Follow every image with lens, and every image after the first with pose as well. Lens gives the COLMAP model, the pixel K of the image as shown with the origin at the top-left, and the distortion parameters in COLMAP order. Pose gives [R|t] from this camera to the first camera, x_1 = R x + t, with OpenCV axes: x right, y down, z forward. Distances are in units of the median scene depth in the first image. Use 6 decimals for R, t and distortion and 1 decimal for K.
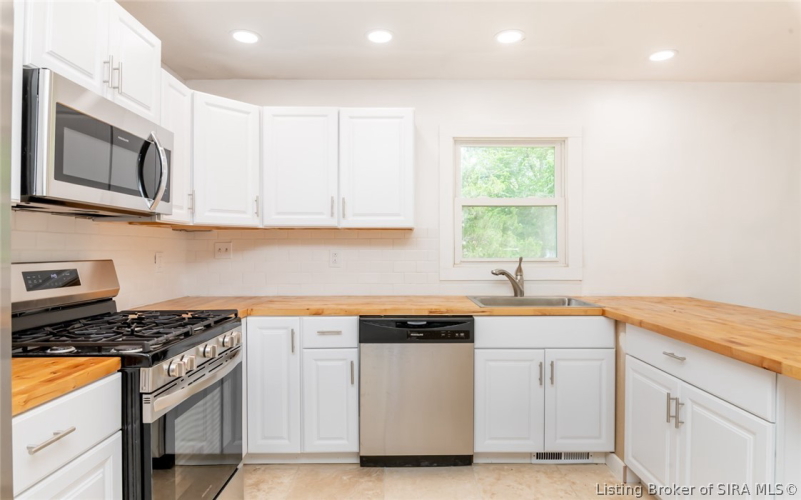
lens RADIAL K [[448.7, 0, 406.1], [0, 448.7, 246.3], [0, 0, 1]] dist [-0.002789, -0.004253]
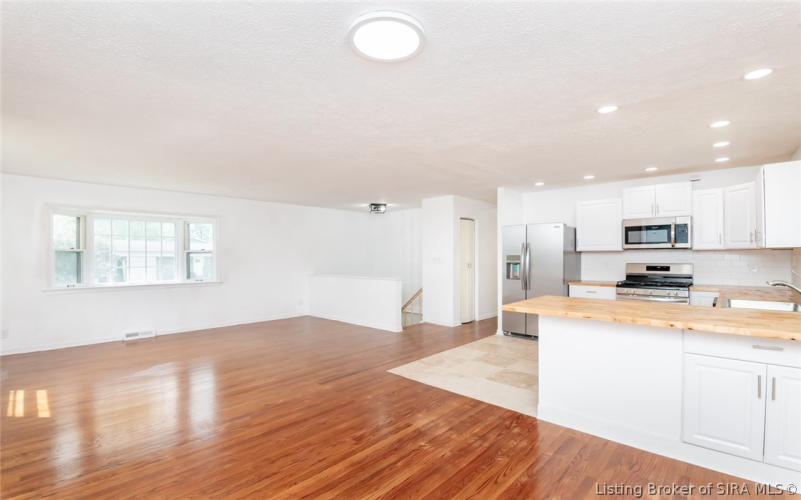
lens RADIAL K [[361.8, 0, 408.4], [0, 361.8, 255.5], [0, 0, 1]] dist [-0.020966, -0.005050]
pose [[-0.684542, 0.000117, -0.728973, 1.890378], [0.006694, 0.999959, -0.006125, -0.017389], [0.728942, -0.009073, -0.684515, 1.074672]]
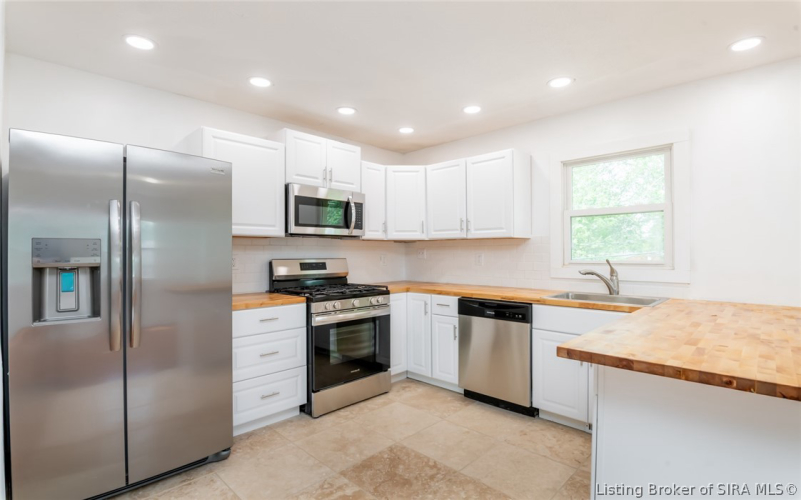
lens RADIAL K [[387.6, 0, 400.4], [0, 387.6, 252.9], [0, 0, 1]] dist [-0.014594, -0.000600]
pose [[0.708786, -0.000345, -0.705424, 0.681051], [0.006706, 0.999958, 0.006249, -0.003747], [0.705392, -0.009160, 0.708758, -0.077536]]
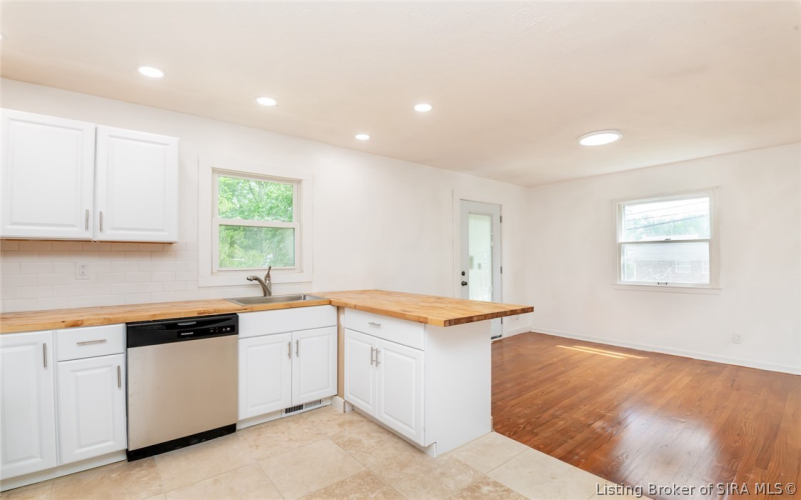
lens RADIAL K [[361.8, 0, 403.7], [0, 361.8, 253.9], [0, 0, 1]] dist [-0.020966, -0.005050]
pose [[0.779851, 0.003683, 0.625954, -0.120467], [0.001719, 0.999966, -0.008025, -0.003270], [-0.625962, 0.007335, 0.779819, -0.087314]]
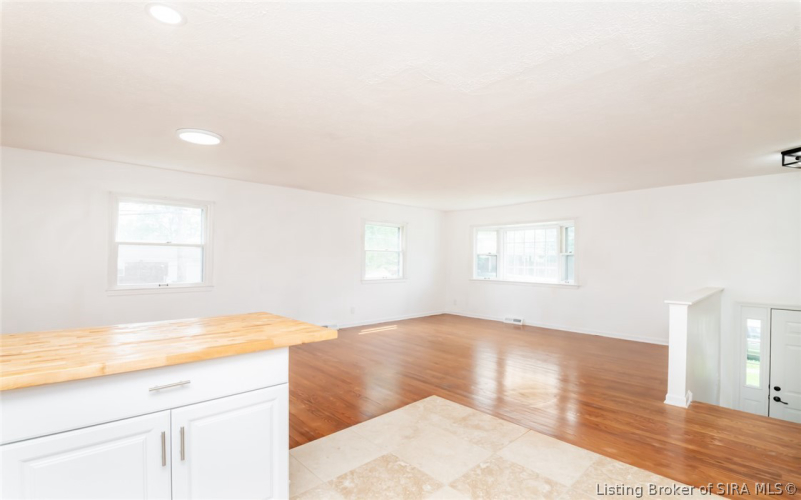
lens RADIAL K [[361.8, 0, 404.8], [0, 361.8, 257.4], [0, 0, 1]] dist [-0.020966, -0.005050]
pose [[-0.676604, -0.000779, 0.736347, -0.177926], [-0.012305, 0.999872, -0.010249, -0.005783], [-0.736244, -0.015995, -0.676527, 0.875894]]
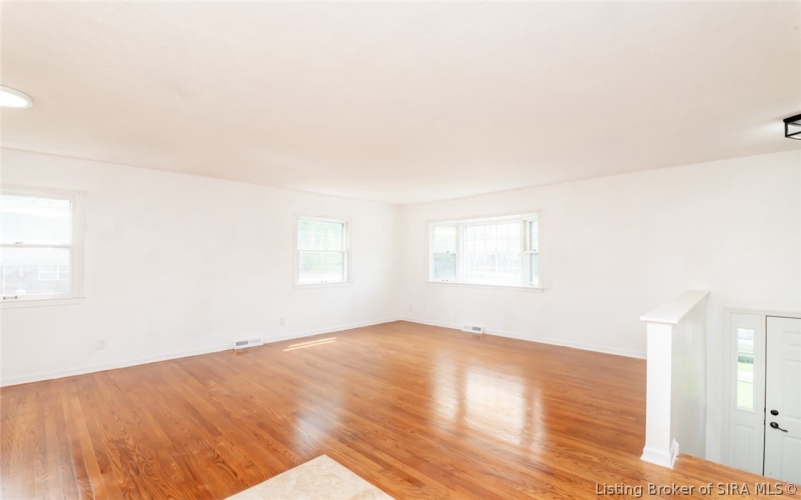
lens RADIAL K [[361.8, 0, 403.4], [0, 361.8, 253.9], [0, 0, 1]] dist [-0.020966, -0.005050]
pose [[-0.707823, 0.011029, 0.706303, -0.085708], [-0.001159, 0.999859, -0.016774, -0.022487], [-0.706388, -0.012692, -0.707711, 0.400620]]
